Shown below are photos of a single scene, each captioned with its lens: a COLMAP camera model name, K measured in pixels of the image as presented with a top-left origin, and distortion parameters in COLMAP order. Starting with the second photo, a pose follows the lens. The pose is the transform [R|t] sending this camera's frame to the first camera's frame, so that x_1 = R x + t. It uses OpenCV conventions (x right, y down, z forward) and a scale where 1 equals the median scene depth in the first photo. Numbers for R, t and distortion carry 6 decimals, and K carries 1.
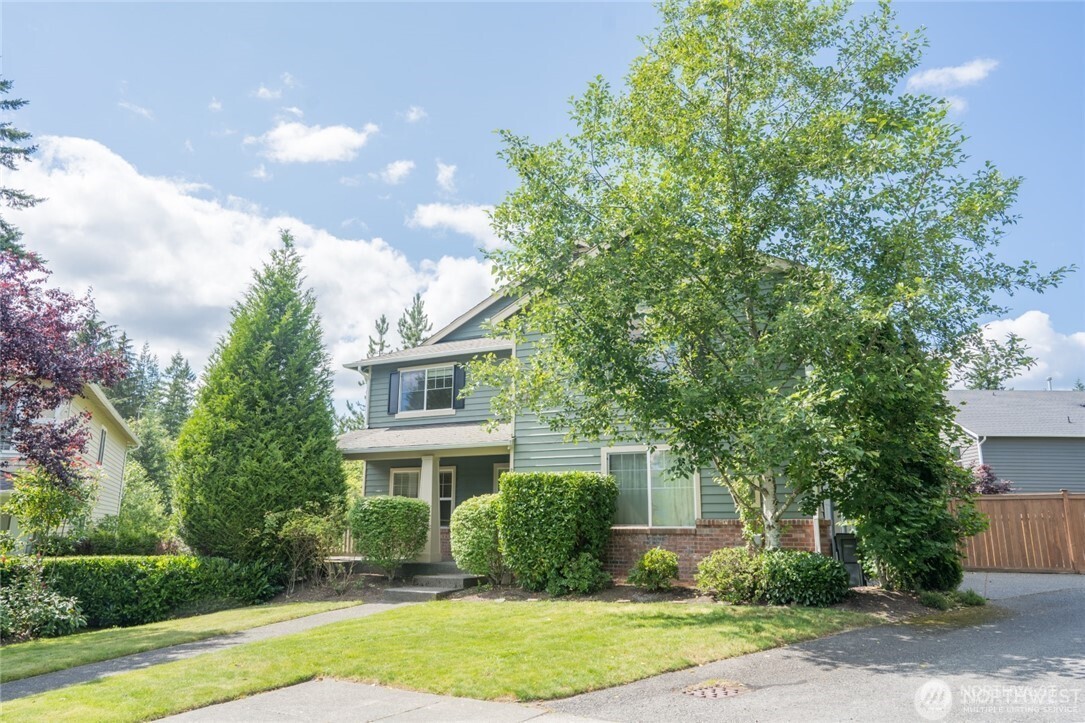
lens RADIAL K [[726.8, 0, 542.5], [0, 726.8, 361.5], [0, 0, 1]] dist [-0.037710, 0.050860]
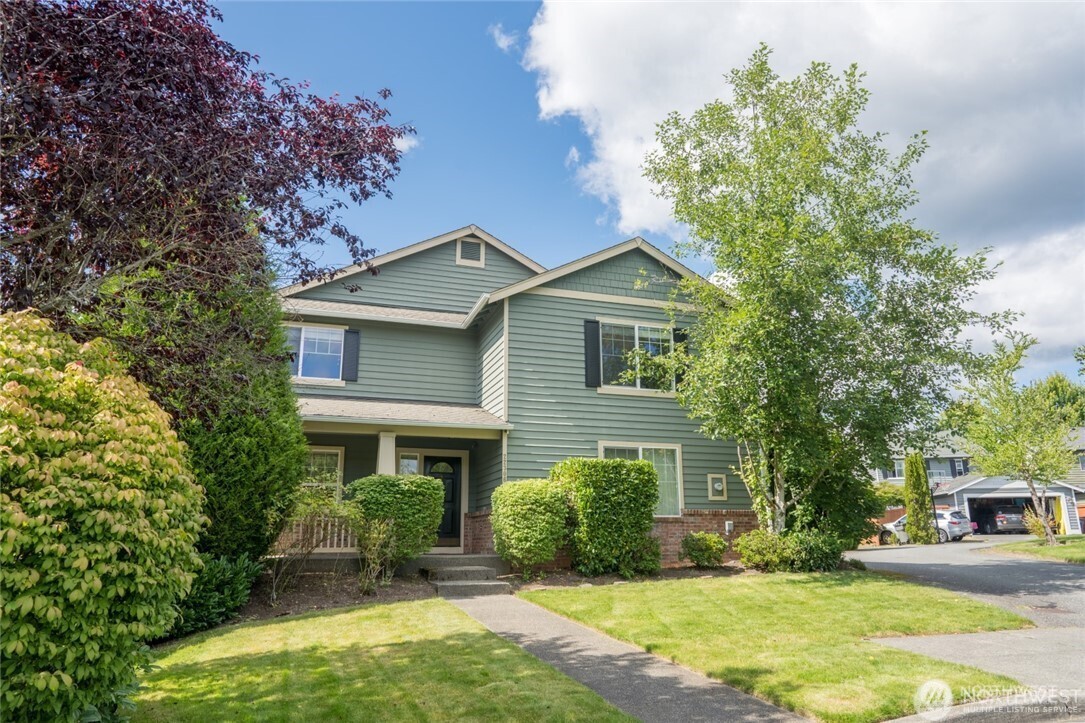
lens RADIAL K [[726.8, 0, 542.5], [0, 726.8, 361.5], [0, 0, 1]] dist [-0.037710, 0.050860]
pose [[0.718506, 0.160095, 0.676844, -0.782694], [-0.150516, 0.985878, -0.073412, 0.103606], [-0.679039, -0.049129, 0.732457, 0.311654]]
